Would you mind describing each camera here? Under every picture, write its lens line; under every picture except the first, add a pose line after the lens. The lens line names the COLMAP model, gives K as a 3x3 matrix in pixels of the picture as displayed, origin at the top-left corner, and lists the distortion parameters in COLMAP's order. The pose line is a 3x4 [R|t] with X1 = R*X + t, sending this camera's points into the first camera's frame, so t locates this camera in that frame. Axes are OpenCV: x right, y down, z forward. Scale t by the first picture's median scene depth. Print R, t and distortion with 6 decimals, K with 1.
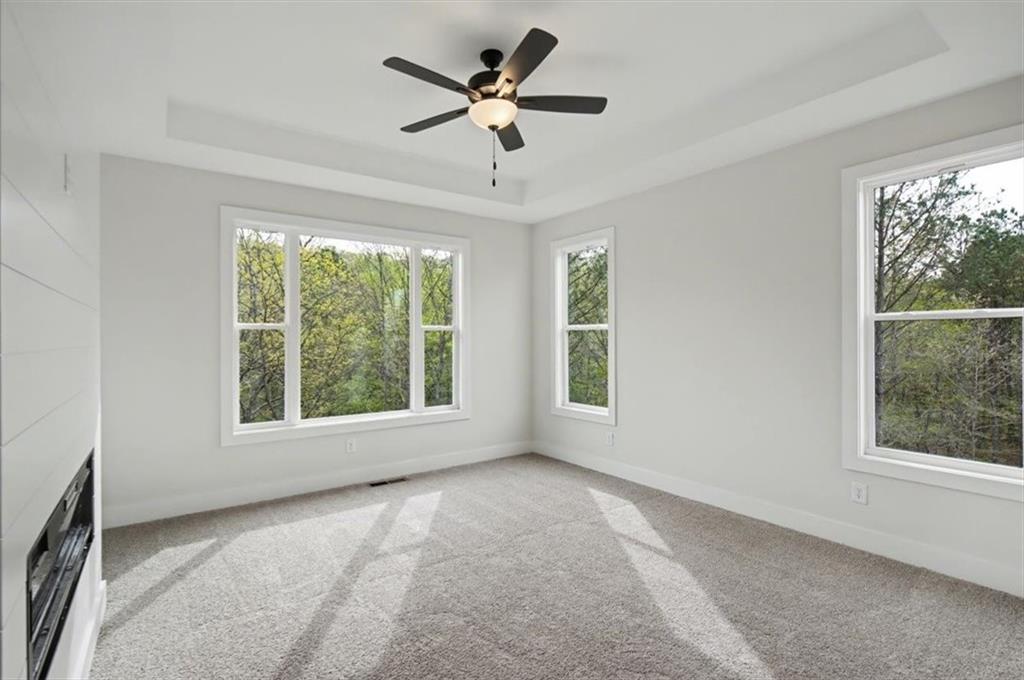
lens RADIAL K [[478.2, 0, 508.3], [0, 478.2, 336.7], [0, 0, 1]] dist [-0.009895, 0.000648]
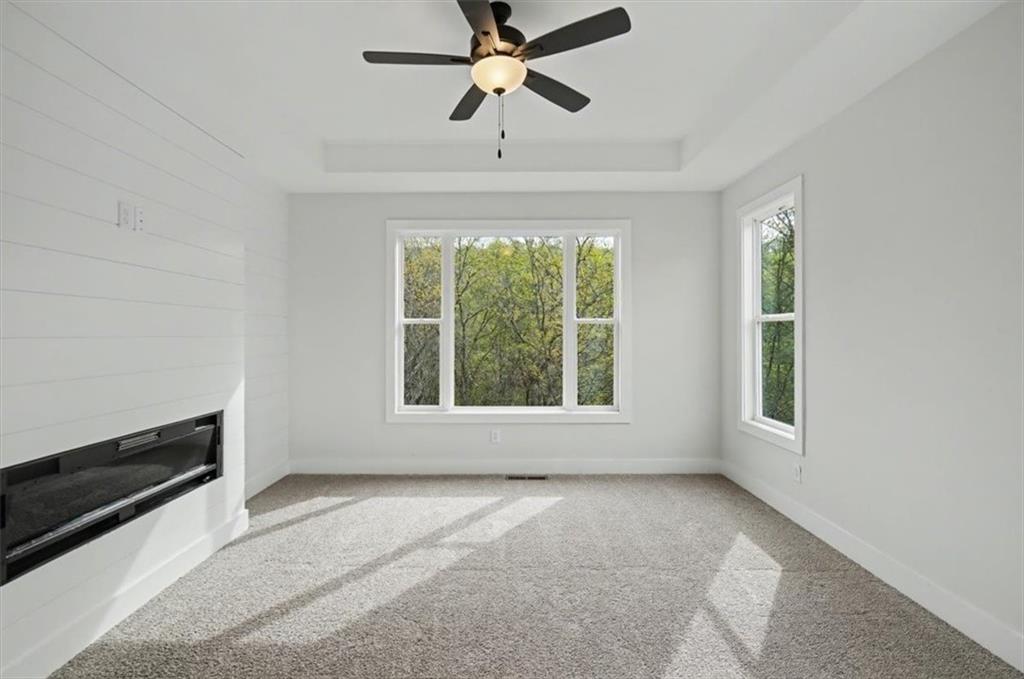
lens RADIAL K [[478.2, 0, 508.3], [0, 478.2, 336.2], [0, 0, 1]] dist [-0.009895, 0.000648]
pose [[0.809300, 0.006361, -0.587361, 0.322664], [0.000638, 0.999931, 0.011709, 0.000032], [0.587395, -0.009850, 0.809240, 0.196038]]
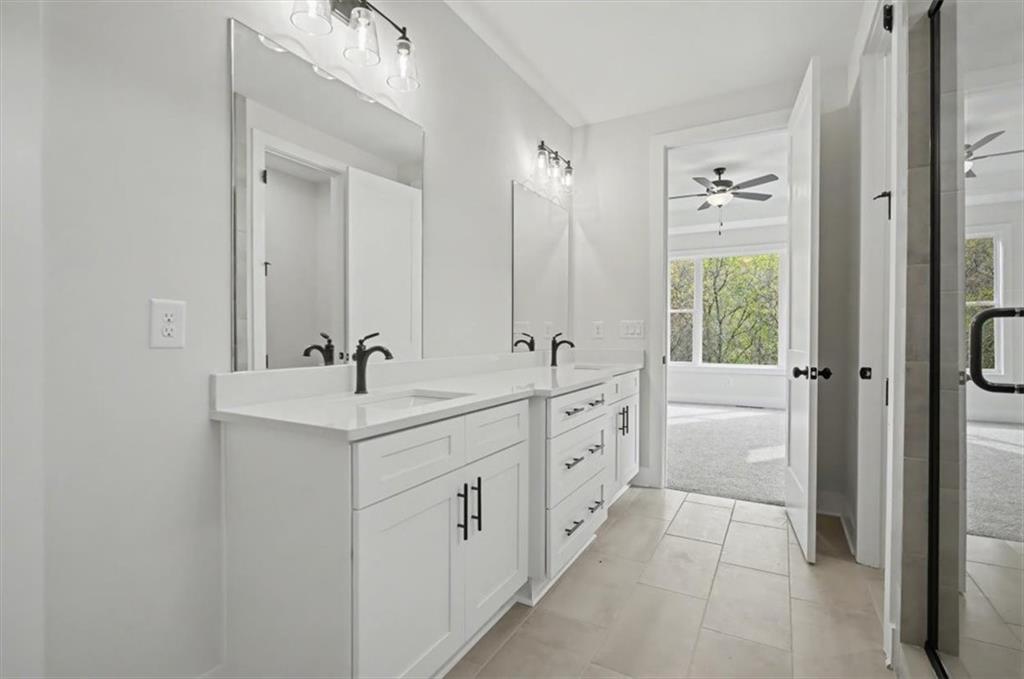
lens RADIAL K [[494.3, 0, 487.7], [0, 494.3, 339.0], [0, 0, 1]] dist [-0.003392, 0.000038]
pose [[0.390559, 0.013521, -0.920479, 0.984335], [-0.001776, 0.999901, 0.013934, 0.063630], [0.920576, -0.003807, 0.390544, -0.467893]]
